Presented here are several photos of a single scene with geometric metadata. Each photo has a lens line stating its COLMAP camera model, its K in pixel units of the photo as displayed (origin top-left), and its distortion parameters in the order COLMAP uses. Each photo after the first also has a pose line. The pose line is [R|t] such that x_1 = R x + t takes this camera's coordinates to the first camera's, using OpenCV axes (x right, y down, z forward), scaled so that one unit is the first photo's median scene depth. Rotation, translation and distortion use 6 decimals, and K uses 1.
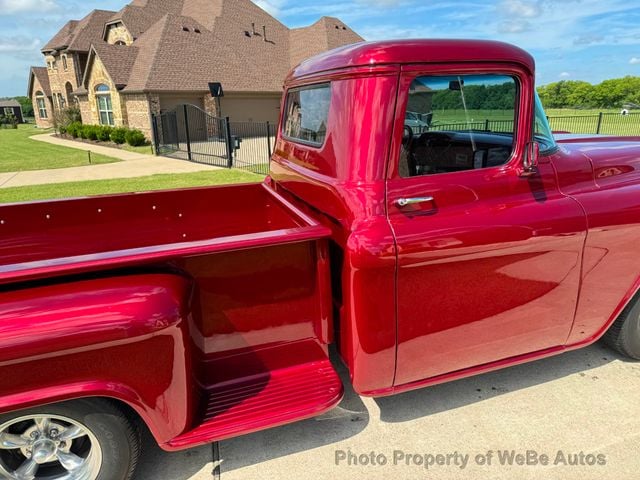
lens RADIAL K [[453.4, 0, 325.3], [0, 453.4, 242.9], [0, 0, 1]] dist [0.008225, -0.023128]
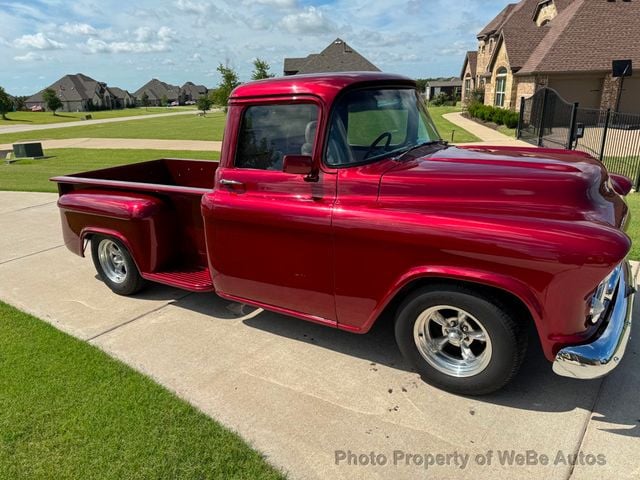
lens RADIAL K [[460.4, 0, 320.0], [0, 460.4, 240.0], [0, 0, 1]] dist [0.009157, -0.010090]
pose [[0.620045, 0.238912, -0.747305, 0.151612], [-0.212569, 0.968037, 0.133109, -0.015849], [0.755221, 0.076320, 0.651012, 0.016126]]
